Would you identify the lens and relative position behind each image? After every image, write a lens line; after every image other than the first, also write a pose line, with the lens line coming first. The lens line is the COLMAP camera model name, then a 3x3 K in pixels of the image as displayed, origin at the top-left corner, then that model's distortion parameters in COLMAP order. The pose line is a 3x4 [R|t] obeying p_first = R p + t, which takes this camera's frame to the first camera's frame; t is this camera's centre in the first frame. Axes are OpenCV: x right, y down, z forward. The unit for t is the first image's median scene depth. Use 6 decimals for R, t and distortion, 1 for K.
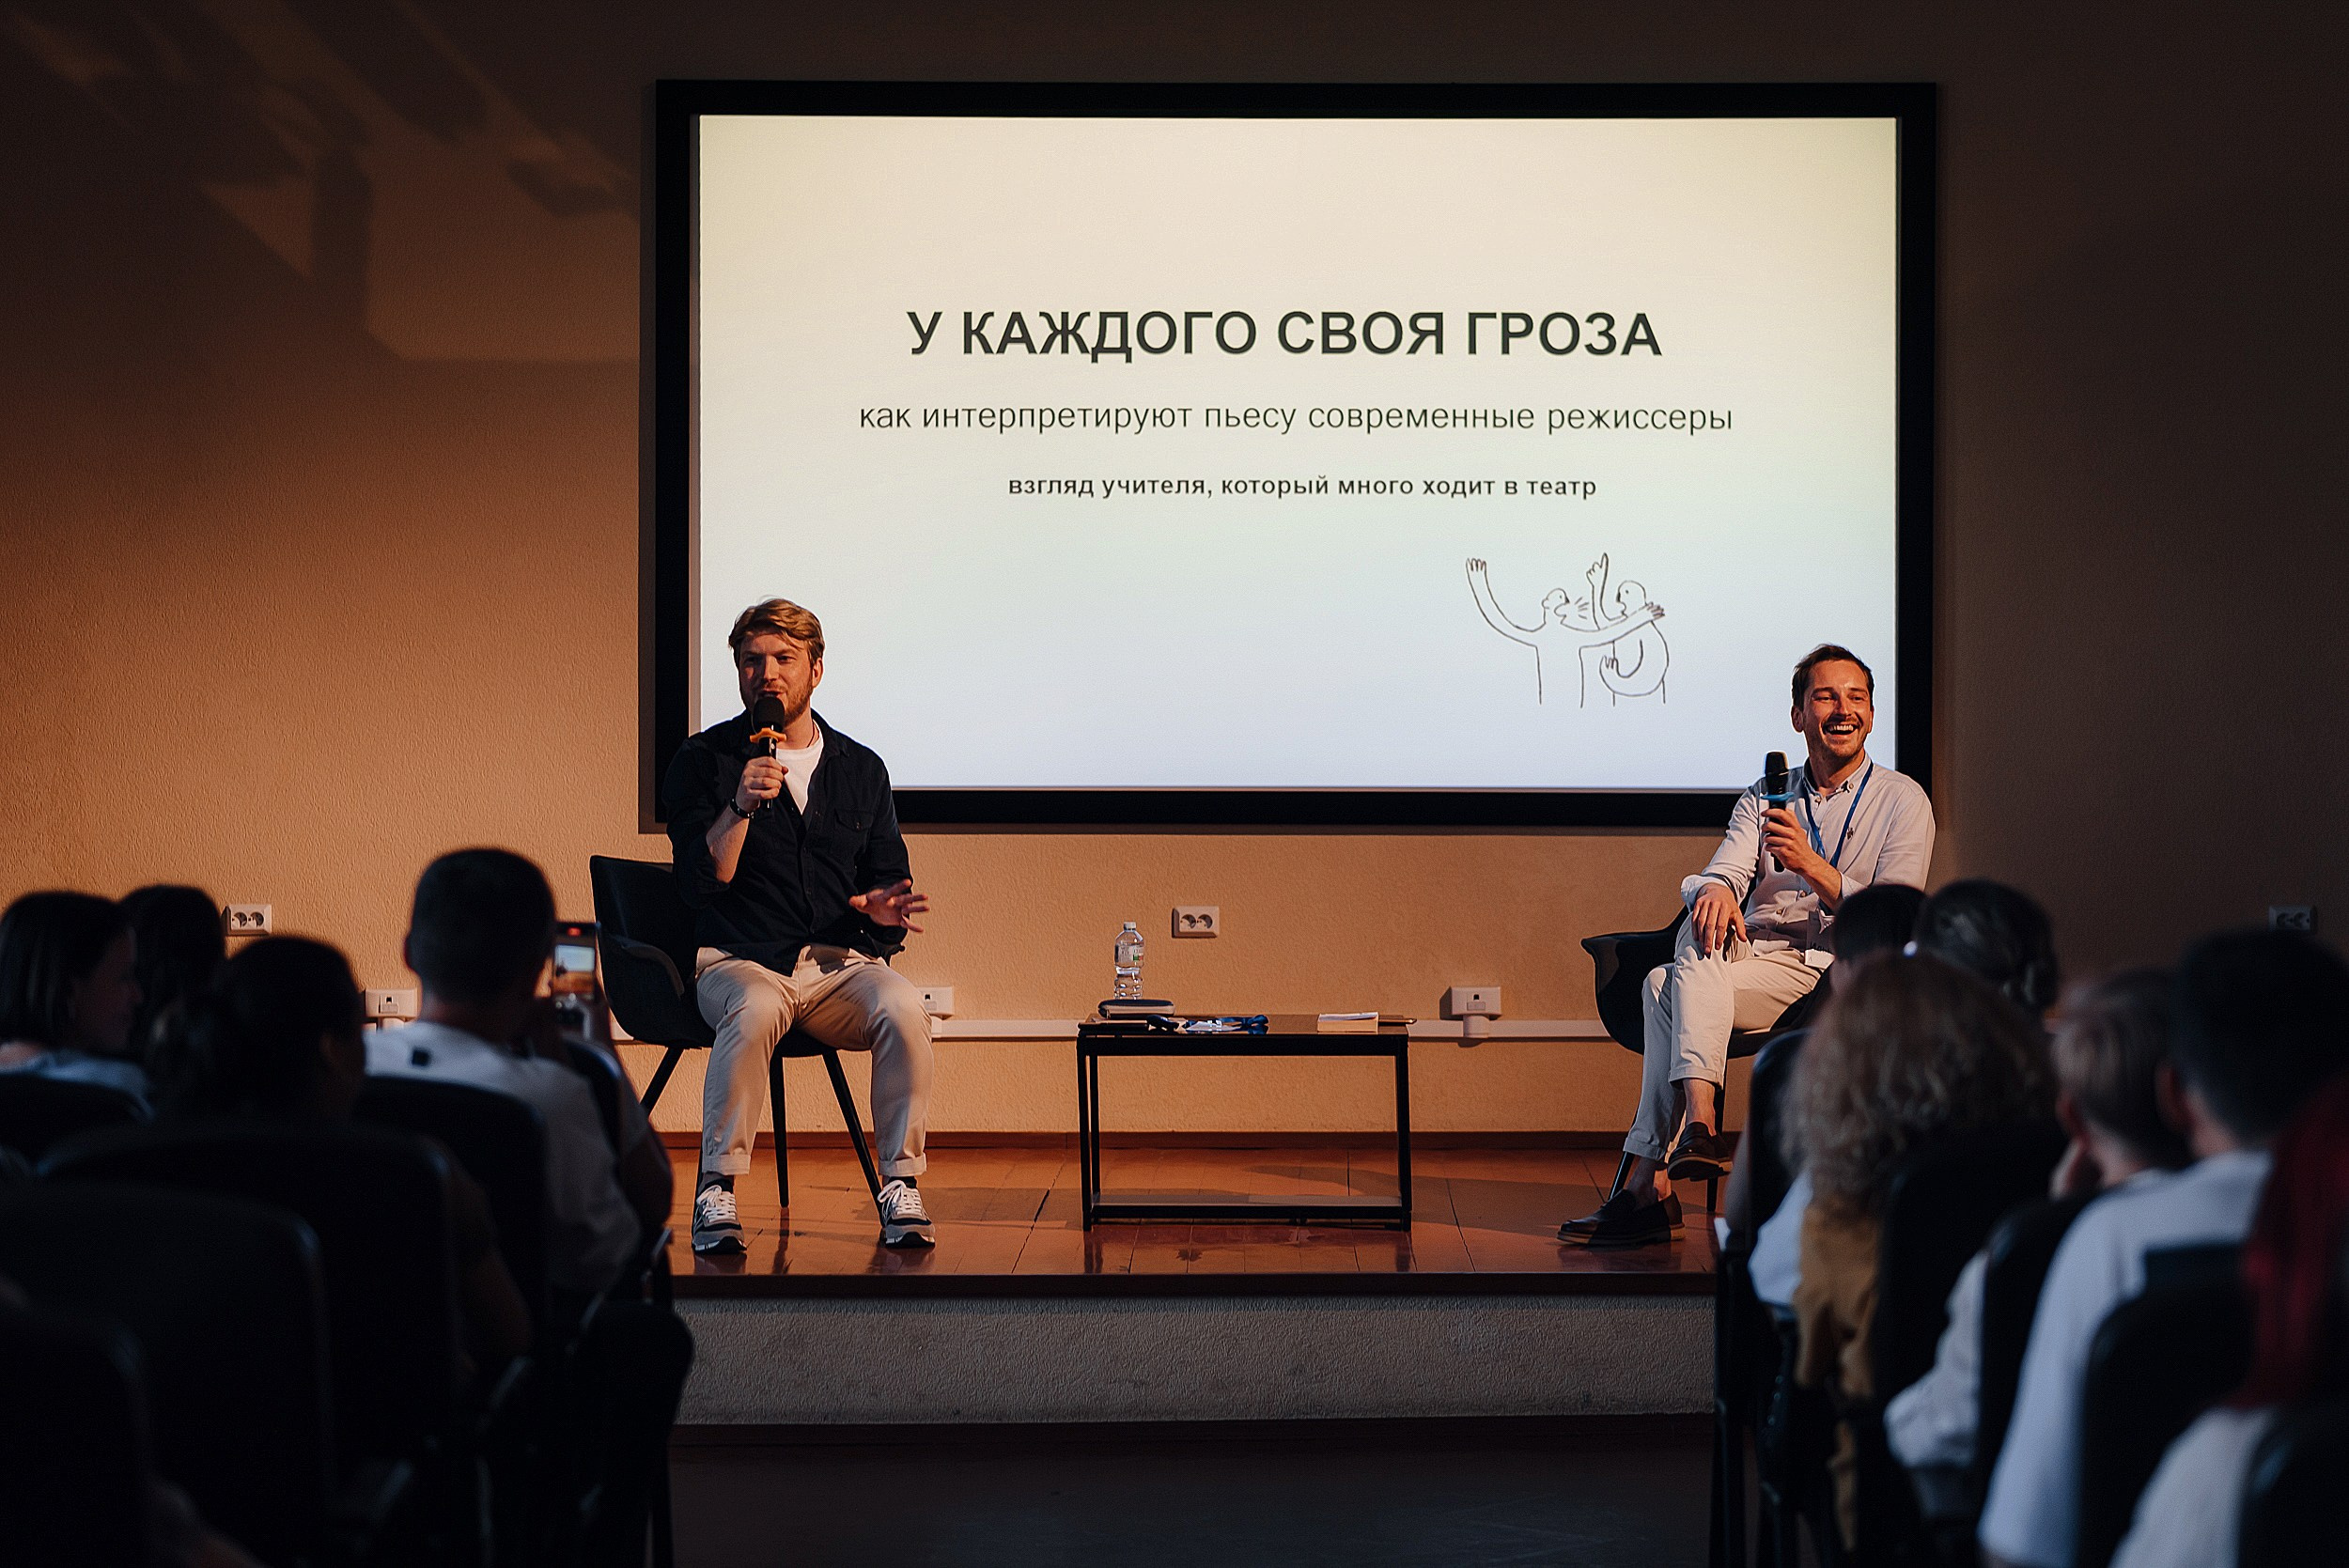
lens RADIAL K [[5790.7, 0, 1176.6], [0, 5790.7, 774.1], [0, 0, 1]] dist [-0.013972, 0.000000]
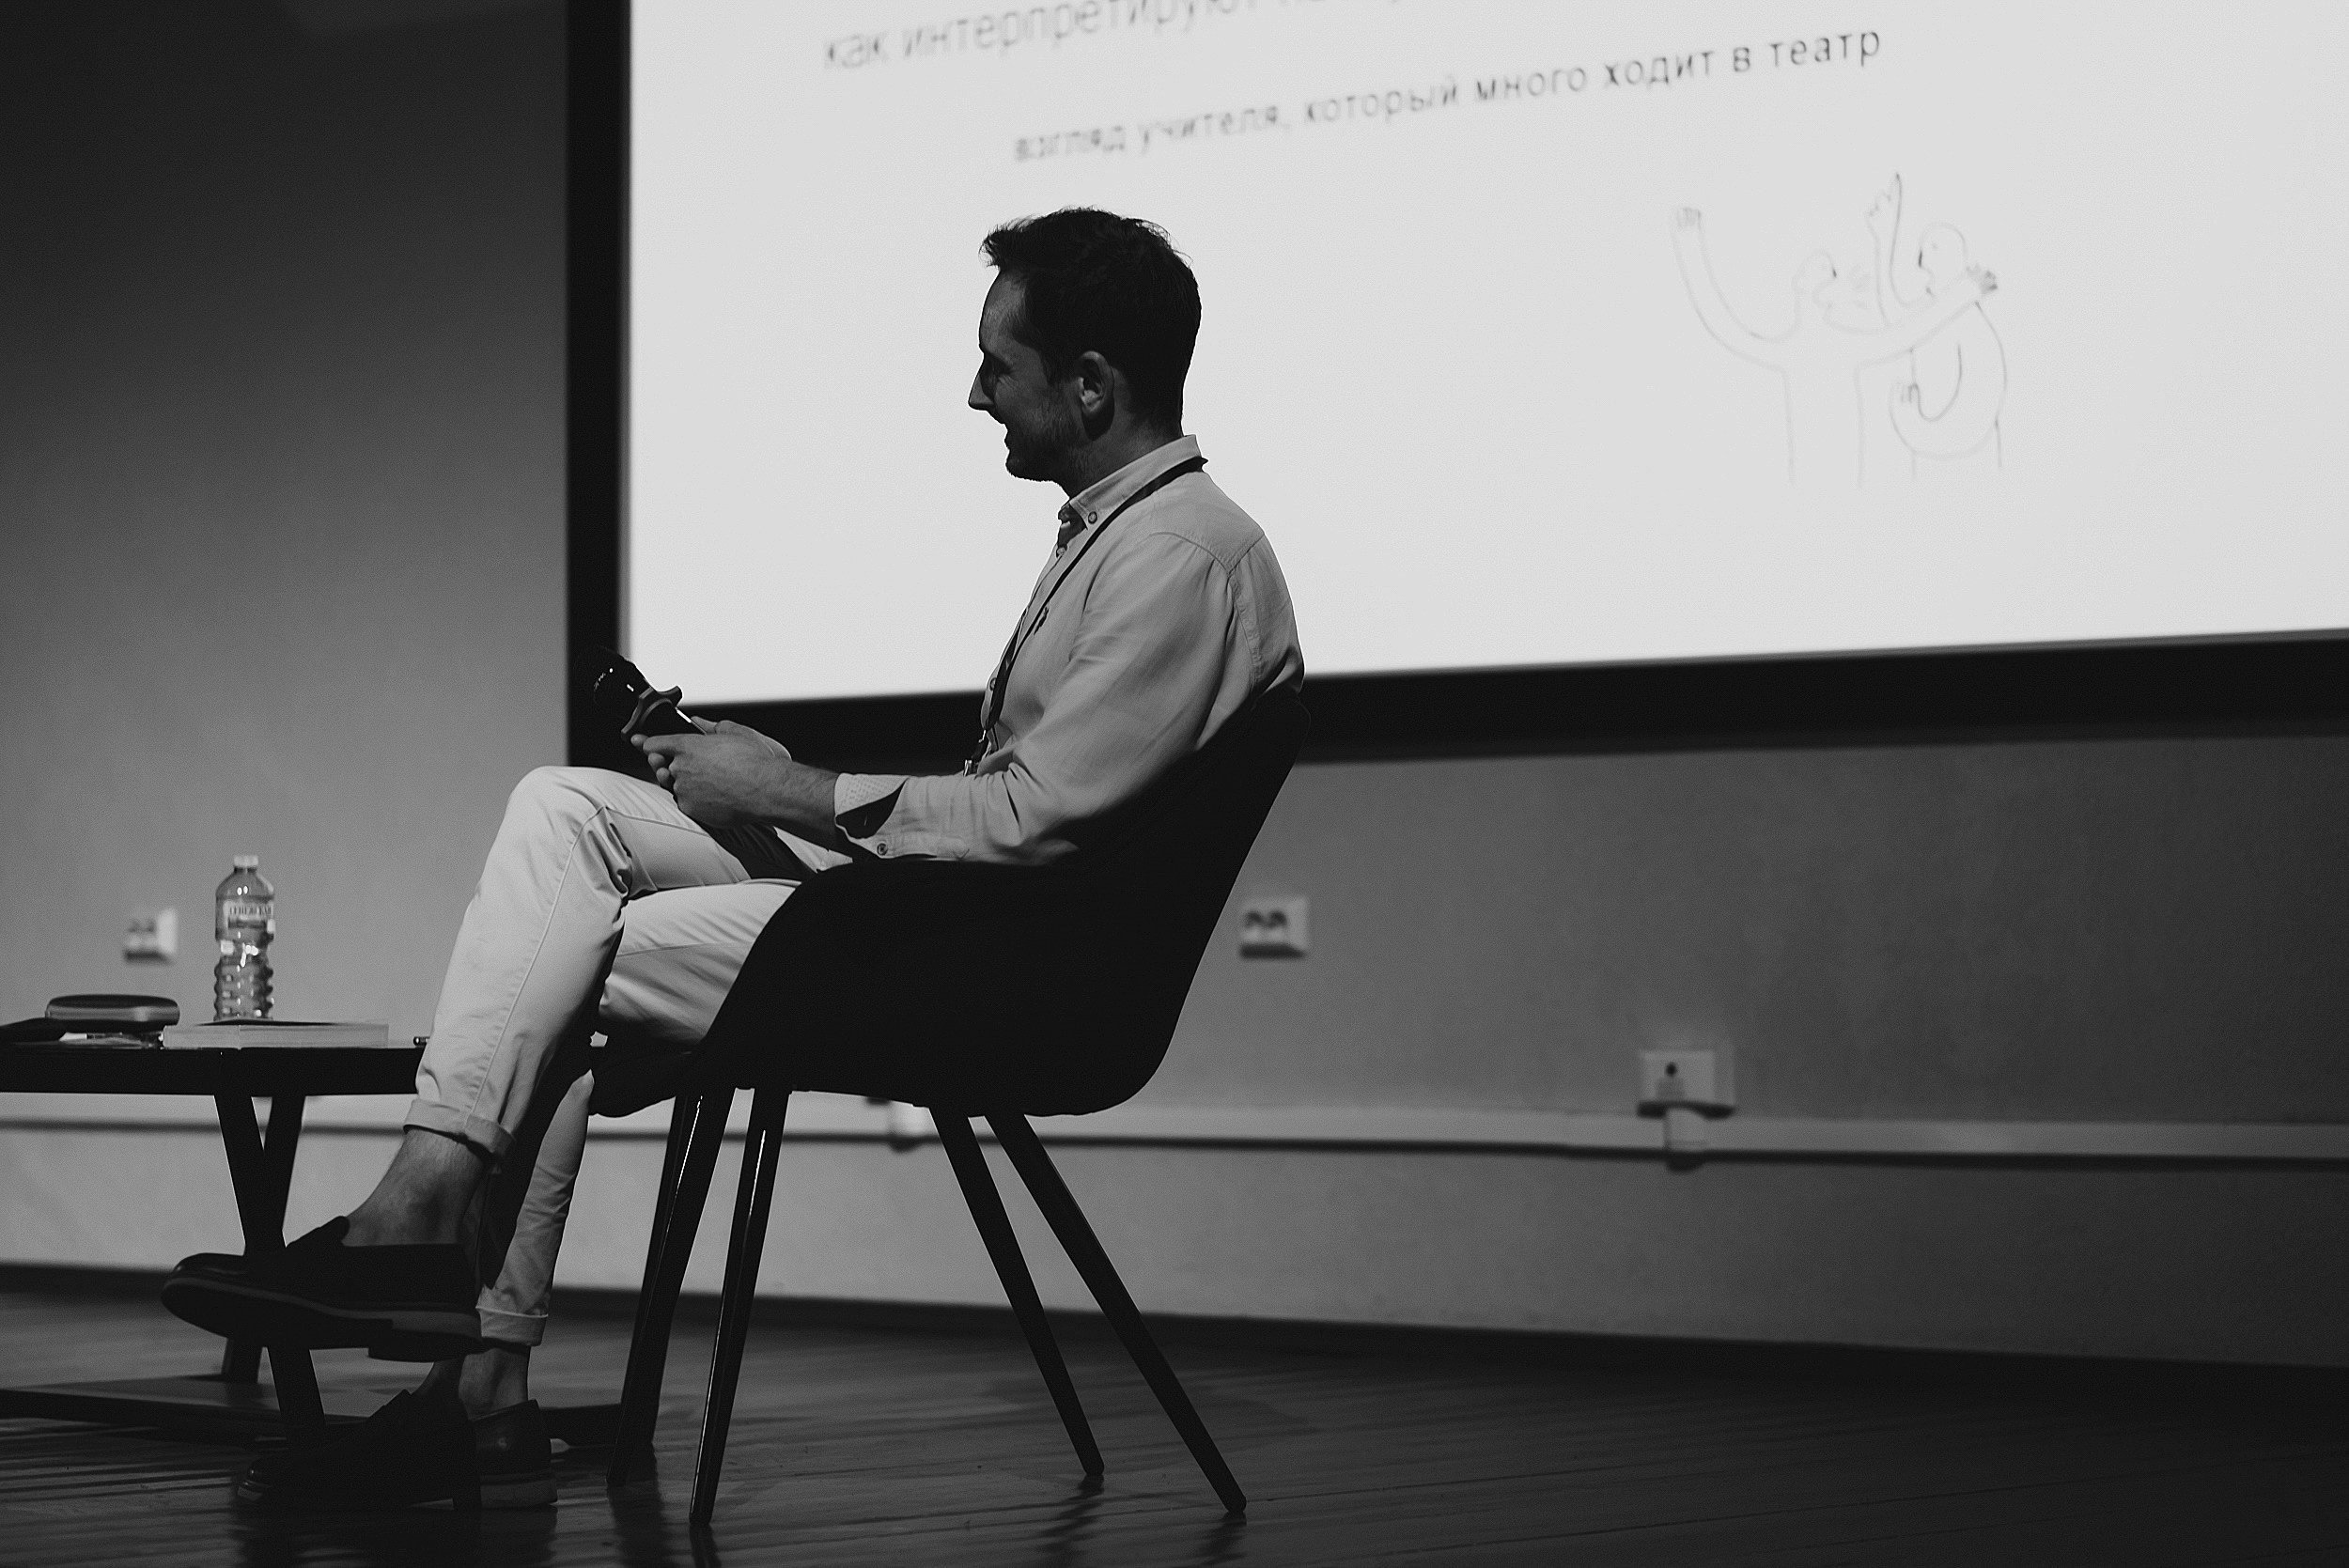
lens RADIAL K [[5790.7, 0, 1181.6], [0, 5790.7, 793.6], [0, 0, 1]] dist [-0.013972, 0.000000]
pose [[0.765184, -0.021468, -0.643454, 0.342479], [-0.014847, 0.998590, -0.050972, 0.040681], [0.643641, 0.048556, 0.763786, 0.586033]]
